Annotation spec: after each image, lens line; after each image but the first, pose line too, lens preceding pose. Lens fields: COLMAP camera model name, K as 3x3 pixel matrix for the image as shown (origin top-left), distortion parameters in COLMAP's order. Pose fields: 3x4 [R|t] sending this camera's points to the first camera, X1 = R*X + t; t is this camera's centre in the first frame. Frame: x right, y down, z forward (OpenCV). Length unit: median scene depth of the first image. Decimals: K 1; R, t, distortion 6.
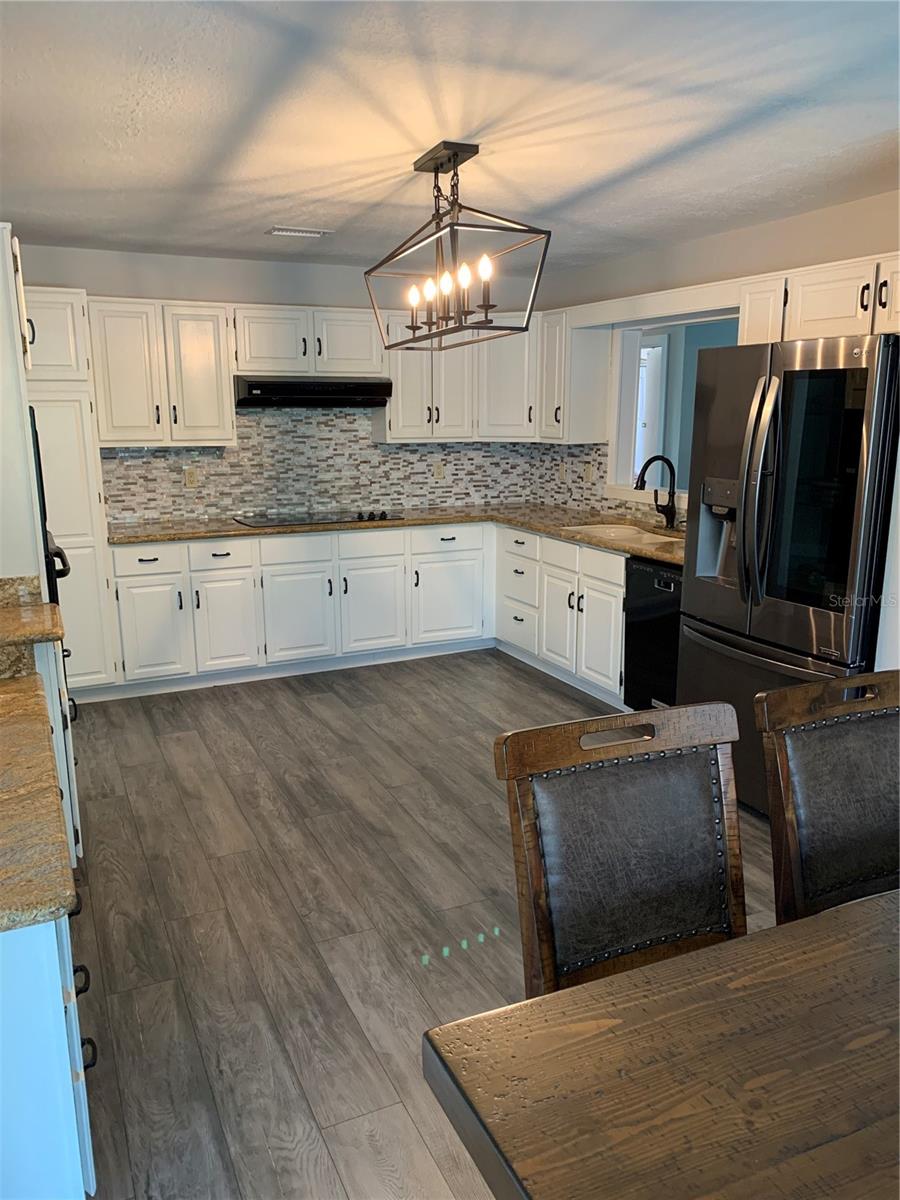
lens RADIAL K [[922.5, 0, 451.4], [0, 922.5, 603.0], [0, 0, 1]] dist [0.028671, -0.032254]
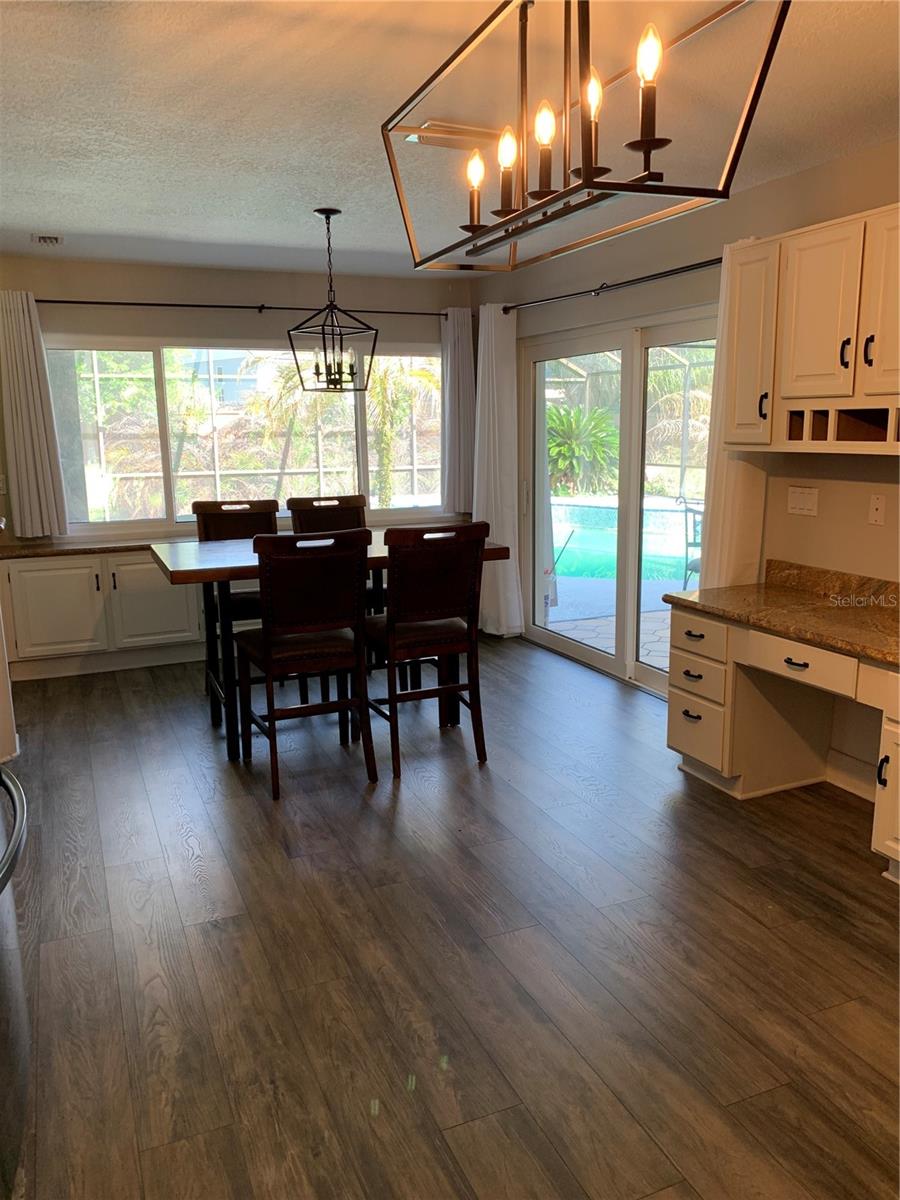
lens RADIAL K [[922.5, 0, 450.7], [0, 922.5, 601.8], [0, 0, 1]] dist [0.028671, -0.032254]
pose [[-0.999507, 0.014977, 0.027579, 0.034435], [0.024668, 0.918186, 0.395381, -0.288669], [-0.019401, 0.395866, -0.918103, 1.479435]]
